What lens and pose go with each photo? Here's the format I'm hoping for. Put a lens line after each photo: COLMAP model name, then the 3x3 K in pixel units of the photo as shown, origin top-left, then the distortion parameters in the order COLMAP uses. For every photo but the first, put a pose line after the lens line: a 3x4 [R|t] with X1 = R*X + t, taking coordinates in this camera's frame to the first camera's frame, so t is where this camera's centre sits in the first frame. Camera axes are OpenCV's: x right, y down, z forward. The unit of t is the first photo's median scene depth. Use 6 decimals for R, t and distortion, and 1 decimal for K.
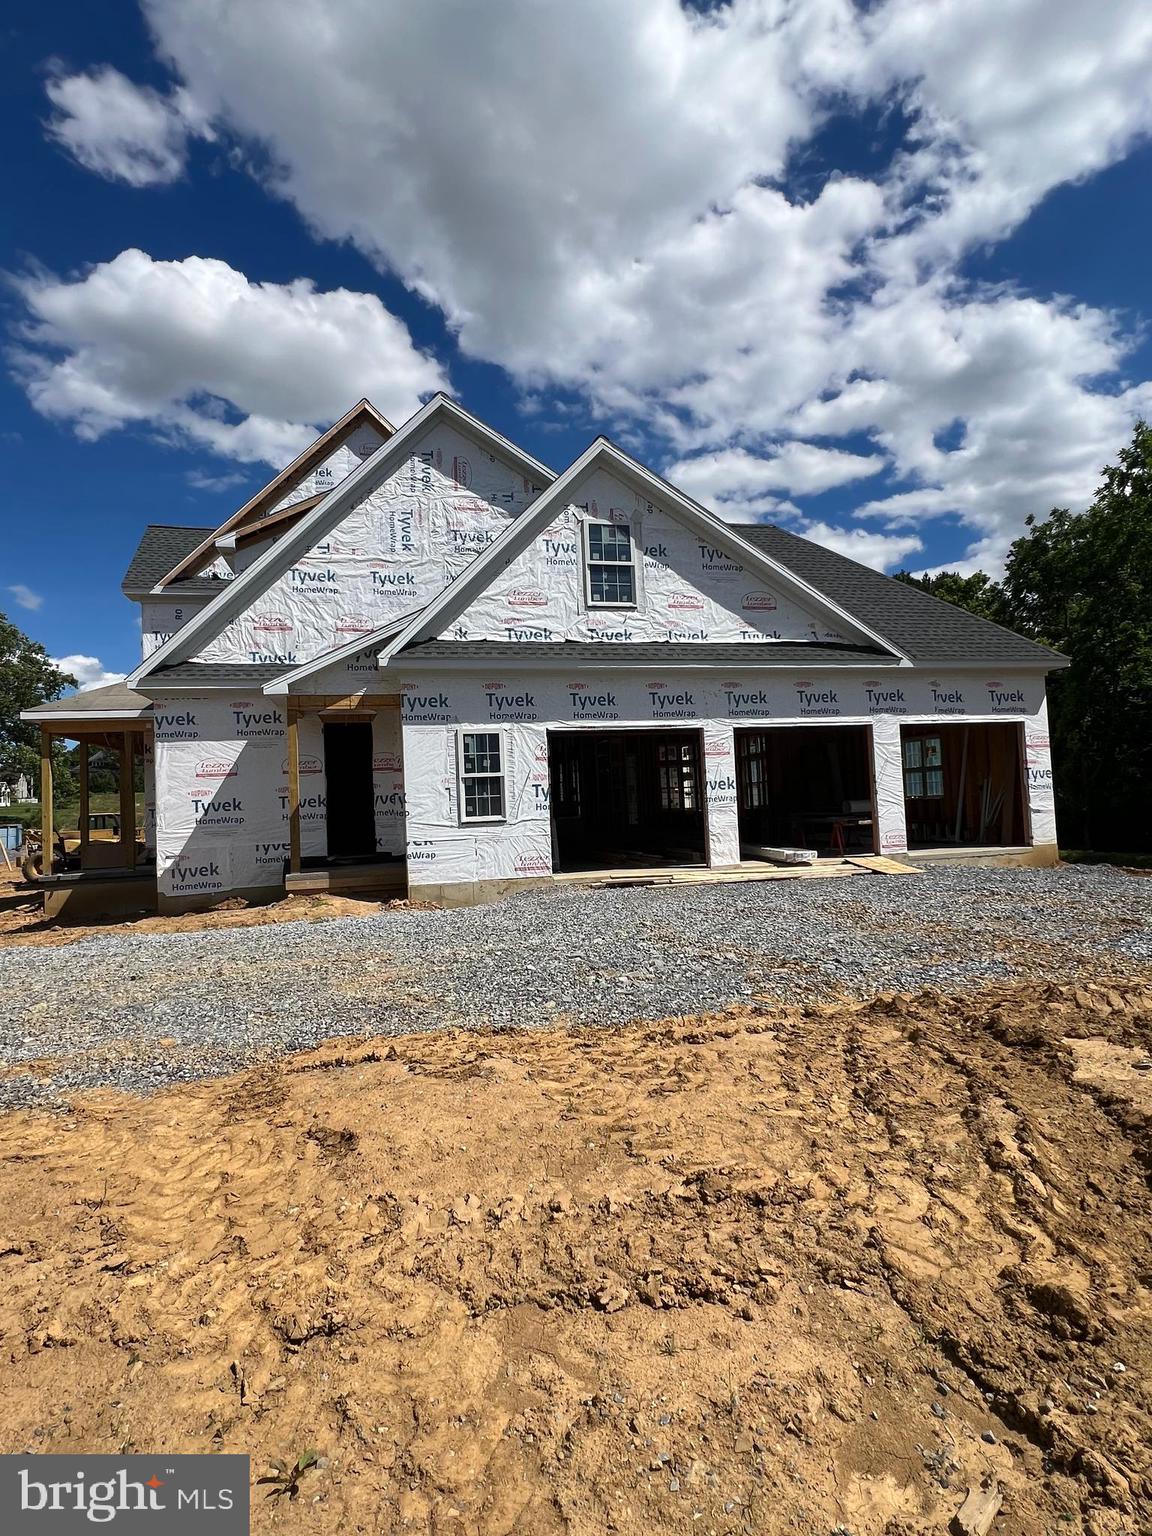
lens RADIAL K [[699.0, 0, 576.9], [0, 699.0, 776.8], [0, 0, 1]] dist [0.010747, -0.000120]
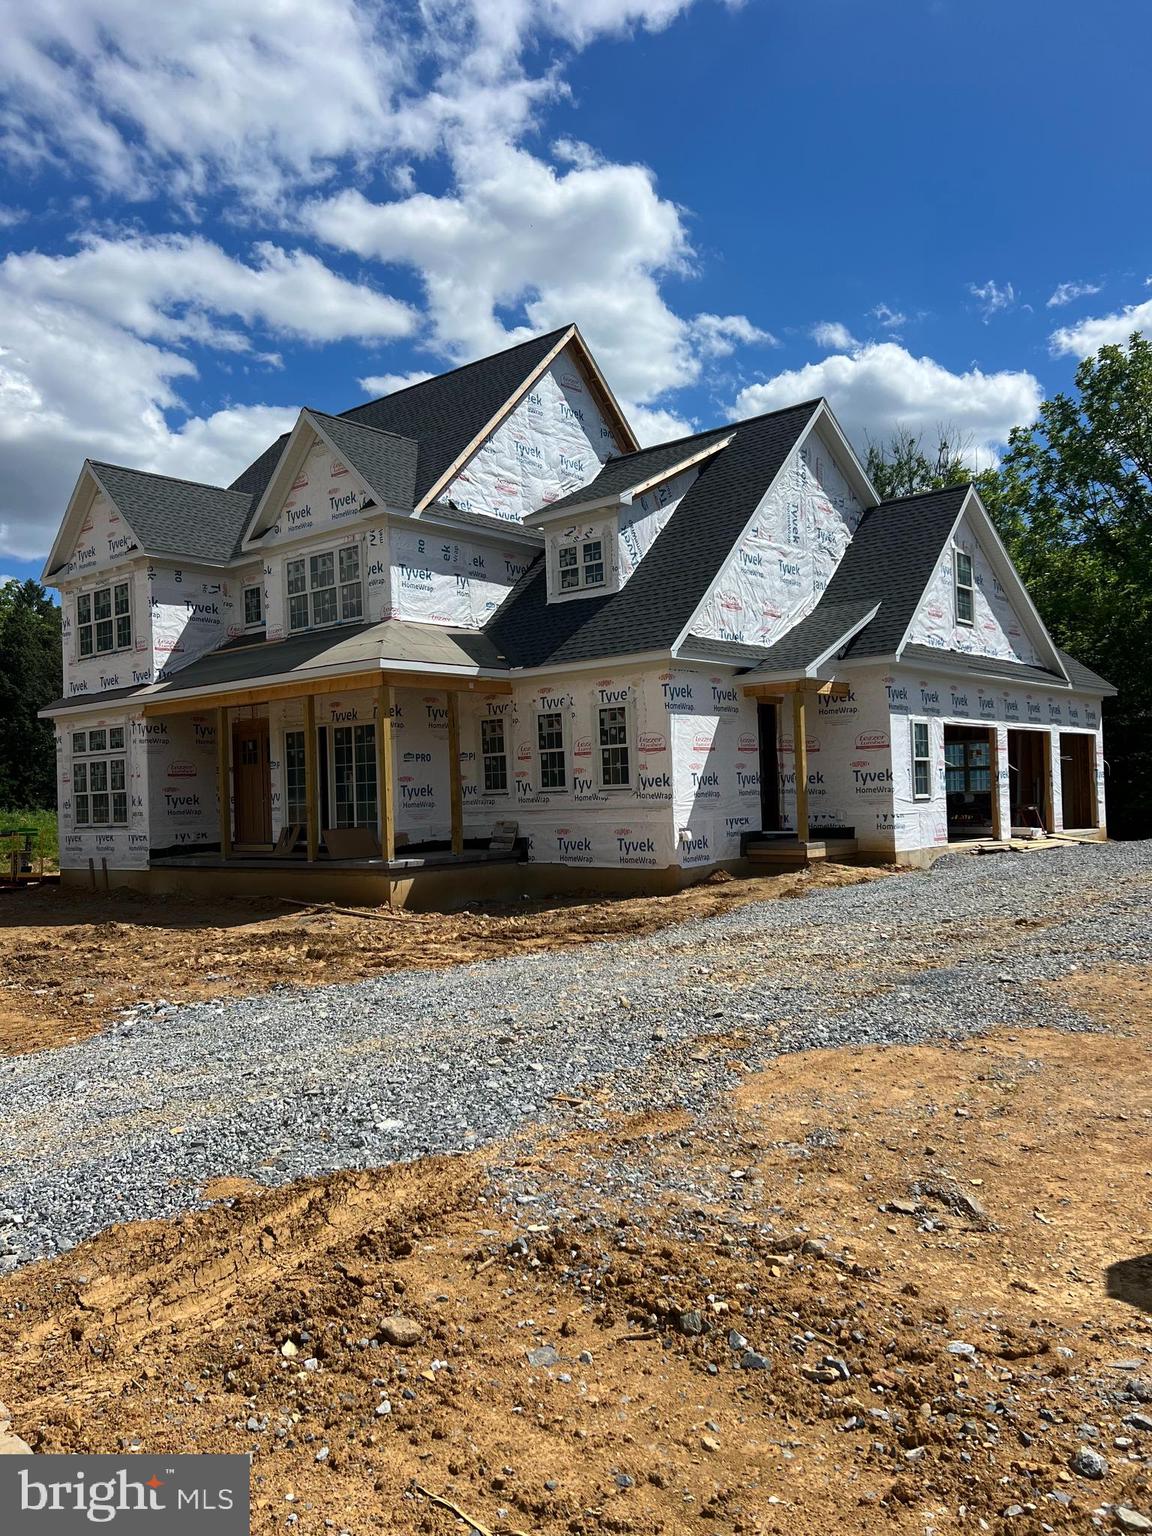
lens RADIAL K [[1175.8, 0, 573.2], [0, 1175.8, 775.3], [0, 0, 1]] dist [0.064050, -0.007848]
pose [[0.817054, 0.030244, 0.575768, -1.626133], [-0.024256, 0.999542, -0.018085, 0.069824], [-0.576051, 0.000811, 0.817413, -0.270425]]
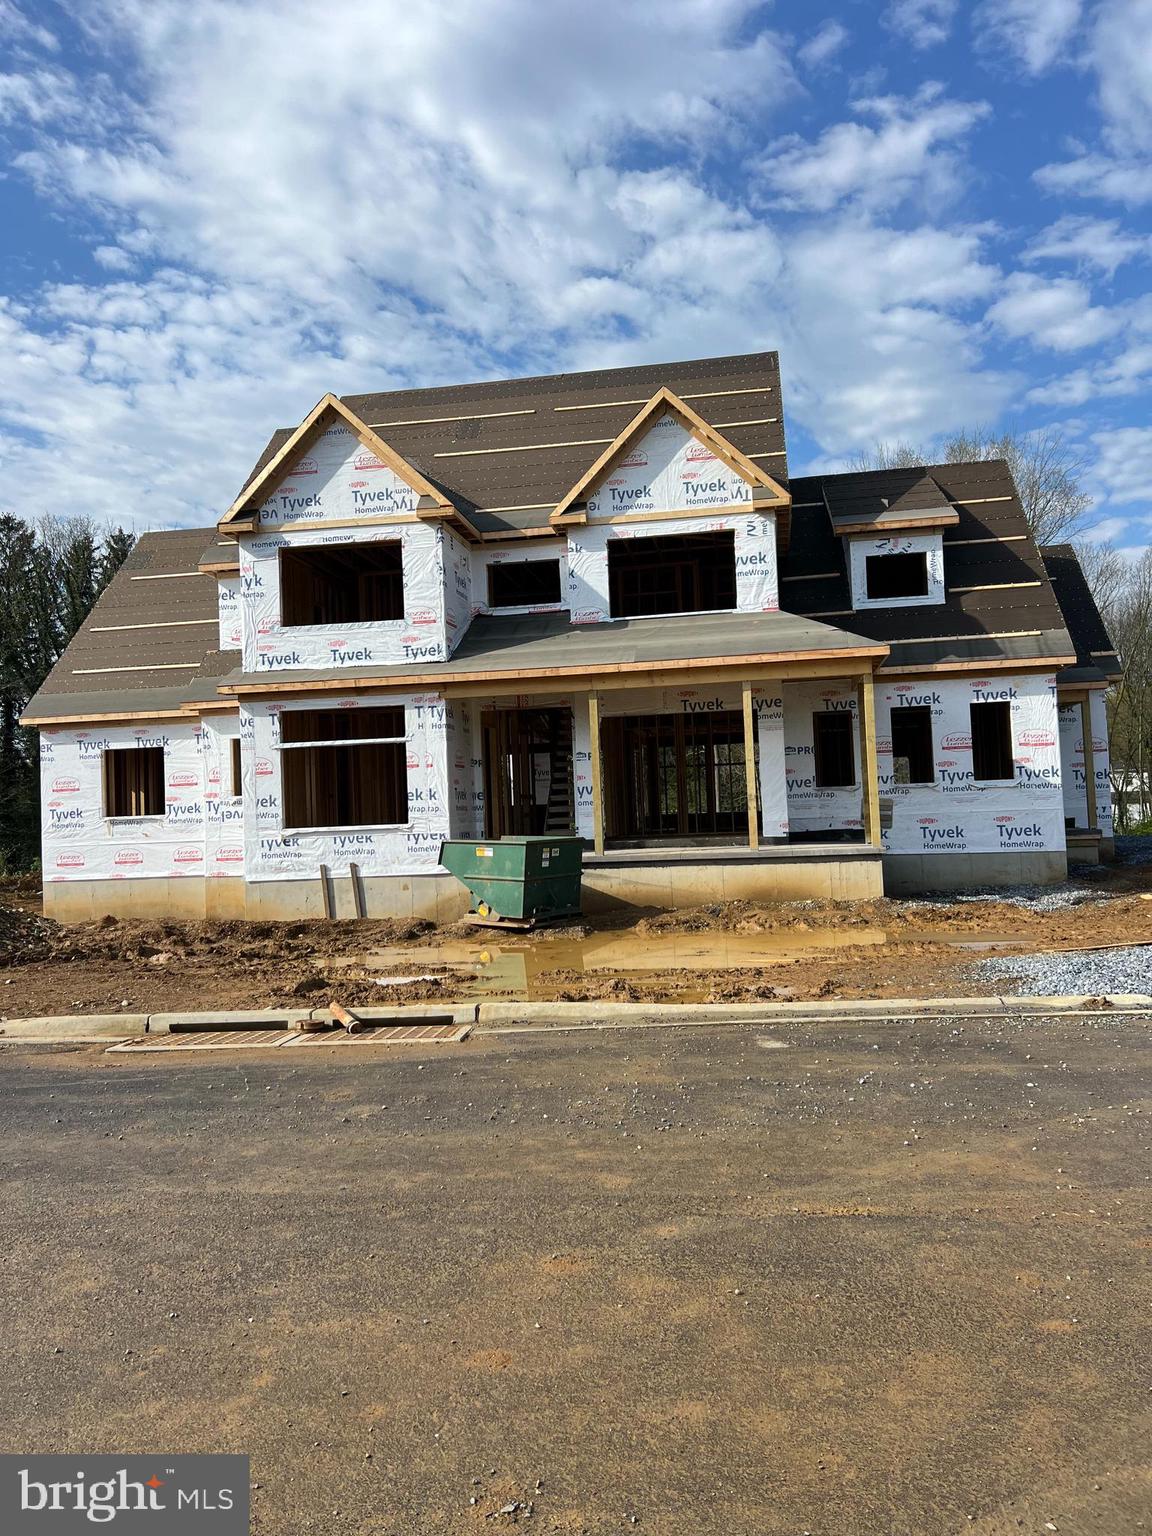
lens RADIAL K [[1175.8, 0, 575.5], [0, 1175.8, 773.2], [0, 0, 1]] dist [0.064050, -0.007848]
pose [[0.410118, 0.067209, 0.909553, -2.559916], [-0.011128, 0.997576, -0.068696, 0.180363], [-0.911965, 0.018052, 0.409871, 0.887956]]
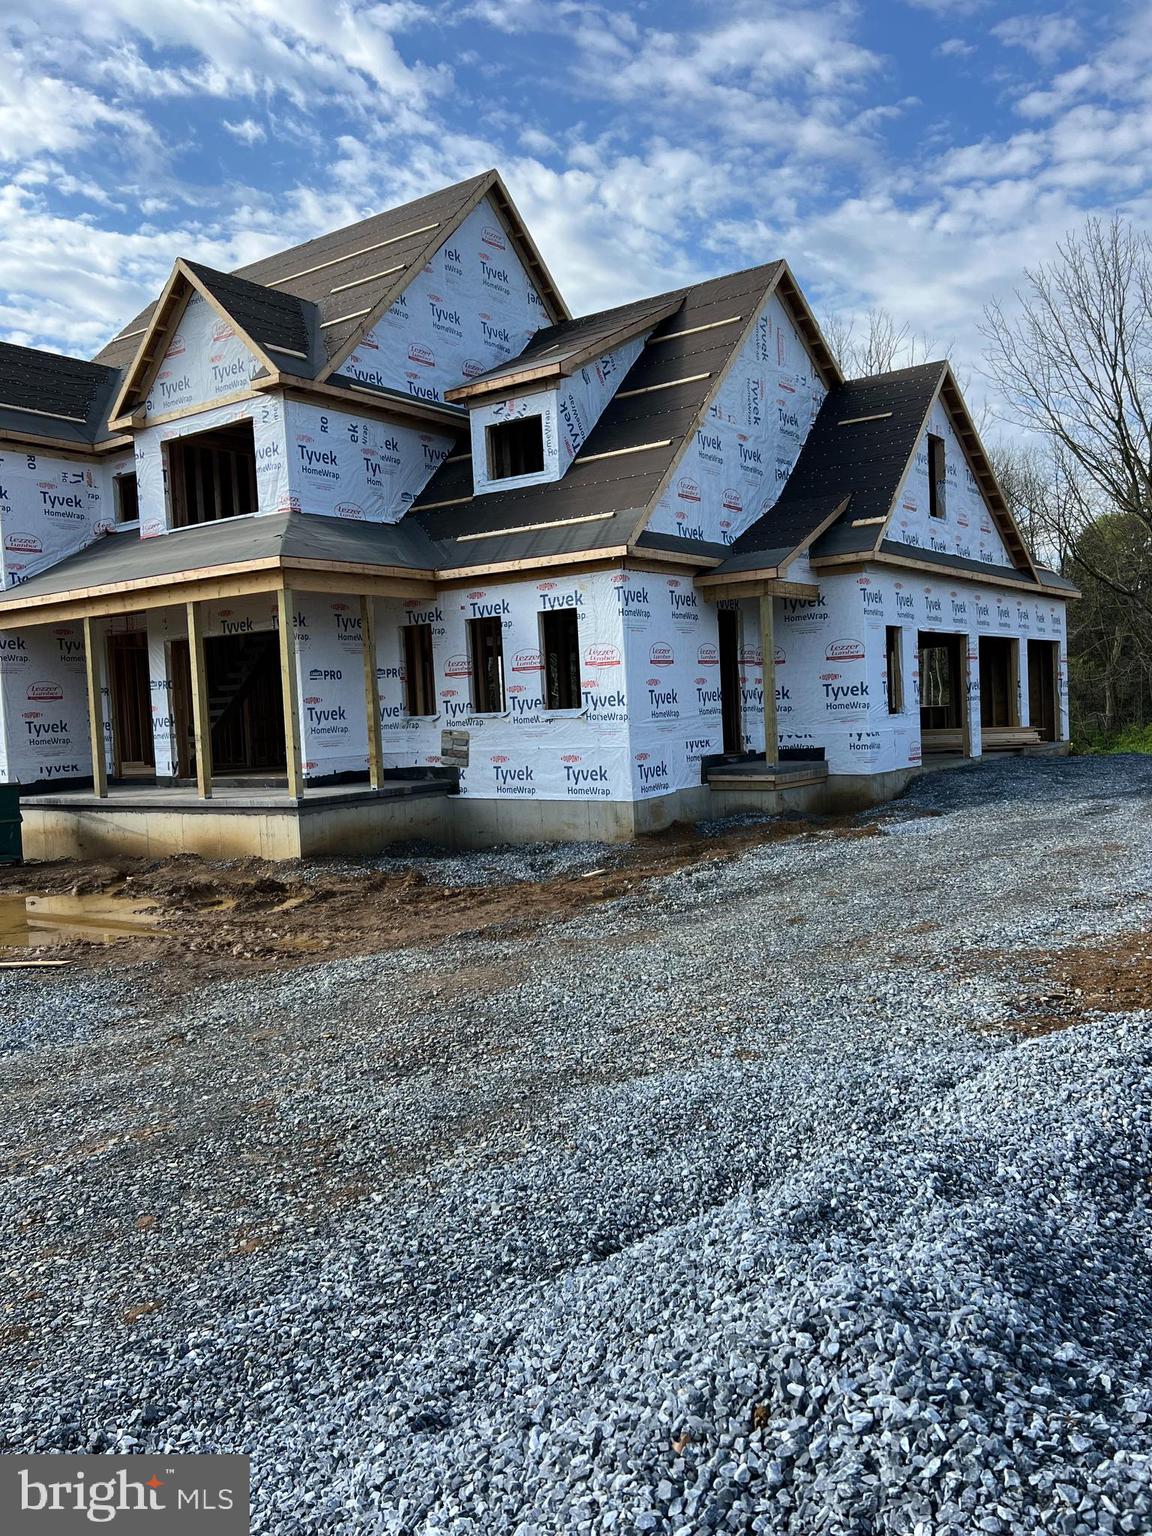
lens RADIAL K [[1224.5, 0, 584.2], [0, 1224.5, 765.3], [0, 0, 1]] dist [0.073359, -0.010100]
pose [[0.768366, -0.018356, 0.639748, -1.559695], [-0.010746, 0.999078, 0.041573, 0.063563], [-0.639921, -0.038818, 0.767460, -0.119396]]
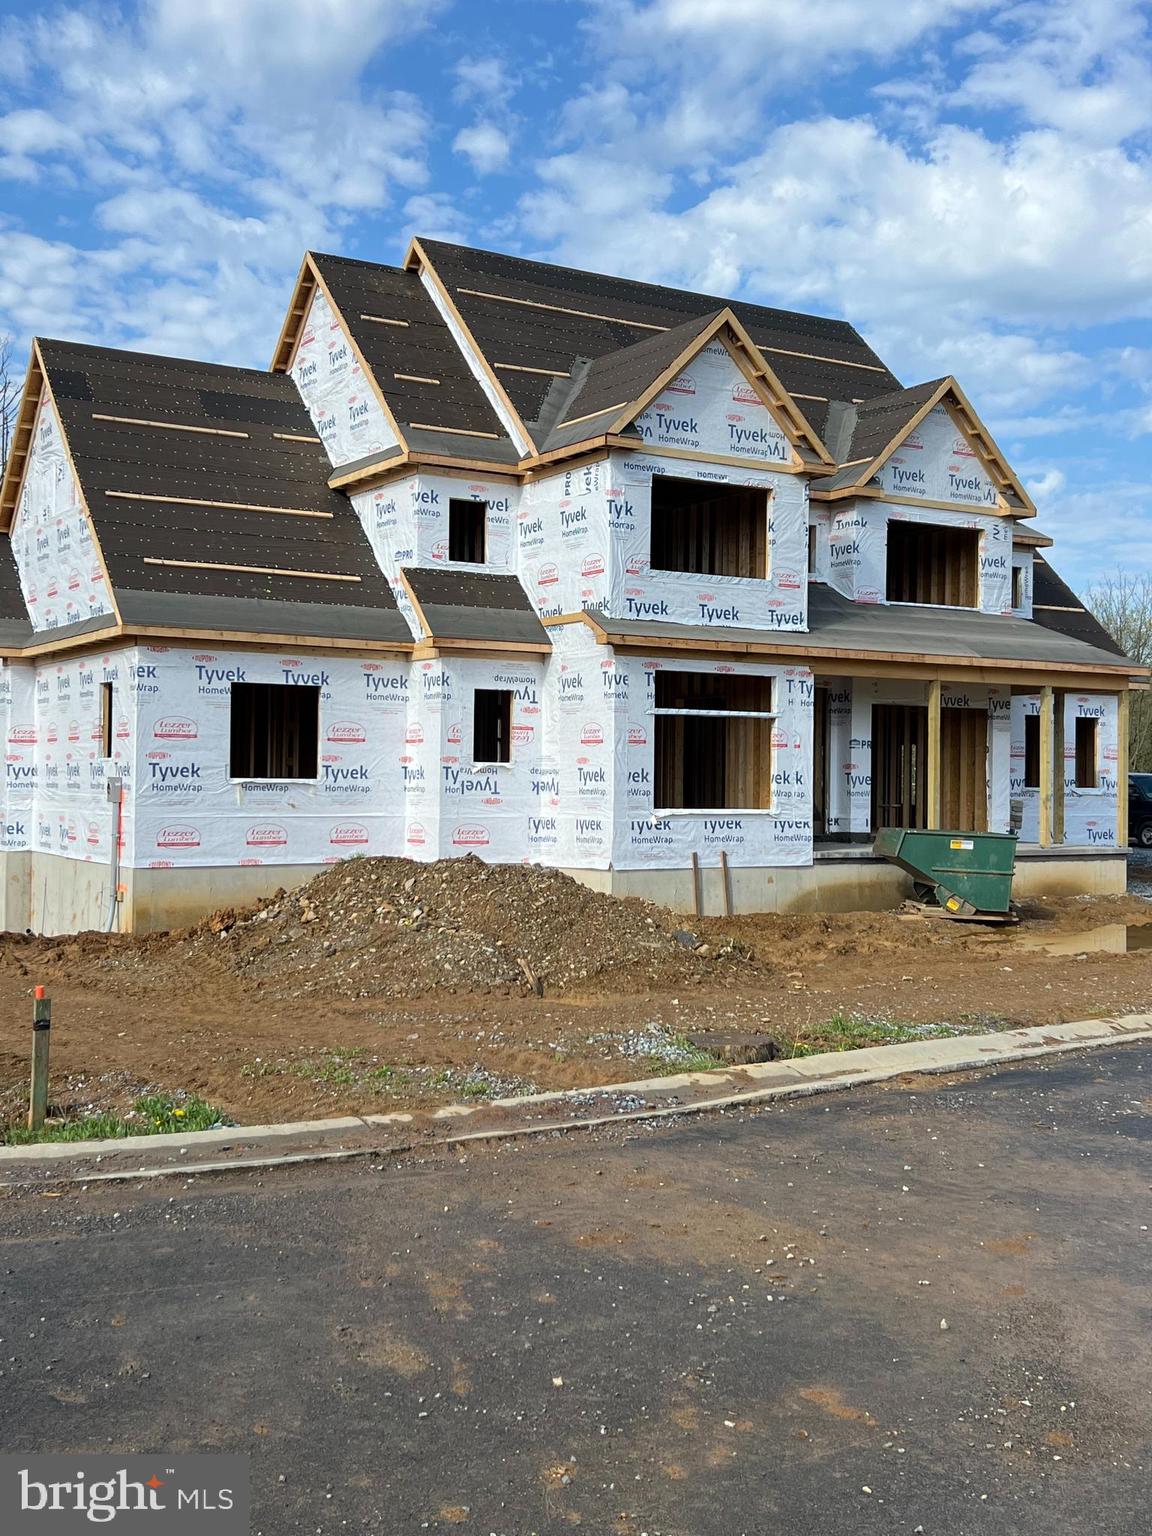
lens RADIAL K [[1678.0, 0, 572.9], [0, 1678.0, 758.5], [0, 0, 1]] dist [0.148021, 0.000000]
pose [[-0.299442, 0.058325, 0.952330, -3.127270], [-0.027818, 0.997172, -0.069818, 0.234562], [-0.953709, -0.047398, -0.296972, 2.751980]]
